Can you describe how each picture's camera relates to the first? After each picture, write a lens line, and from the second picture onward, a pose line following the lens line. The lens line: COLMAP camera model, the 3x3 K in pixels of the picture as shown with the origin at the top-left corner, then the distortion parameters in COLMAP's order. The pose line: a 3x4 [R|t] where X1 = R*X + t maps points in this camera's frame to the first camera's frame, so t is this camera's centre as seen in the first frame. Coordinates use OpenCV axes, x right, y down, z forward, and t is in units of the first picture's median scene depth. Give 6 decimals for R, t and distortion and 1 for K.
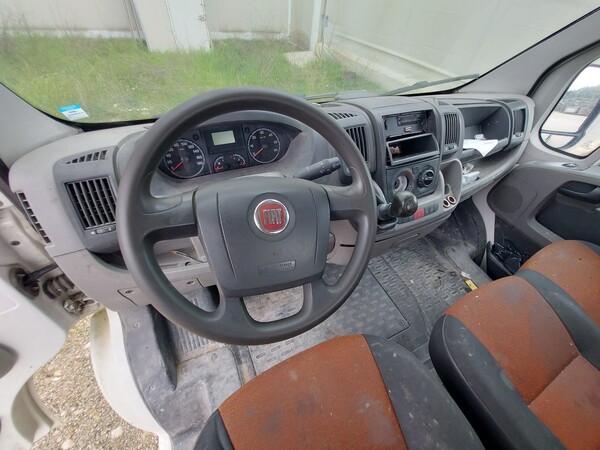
lens RADIAL K [[236.5, 0, 305.5], [0, 236.5, 223.4], [0, 0, 1]] dist [-0.028897, 0.006676]
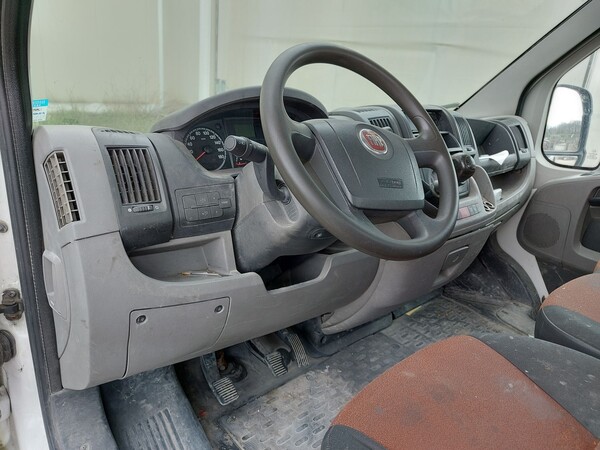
lens RADIAL K [[432.3, 0, 304.7], [0, 432.3, 227.7], [0, 0, 1]] dist [0.075566, -0.085712]
pose [[0.958272, -0.090983, 0.270994, -0.391878], [0.194405, 0.902440, -0.384458, 0.393948], [-0.209577, 0.421098, 0.882470, -0.191901]]
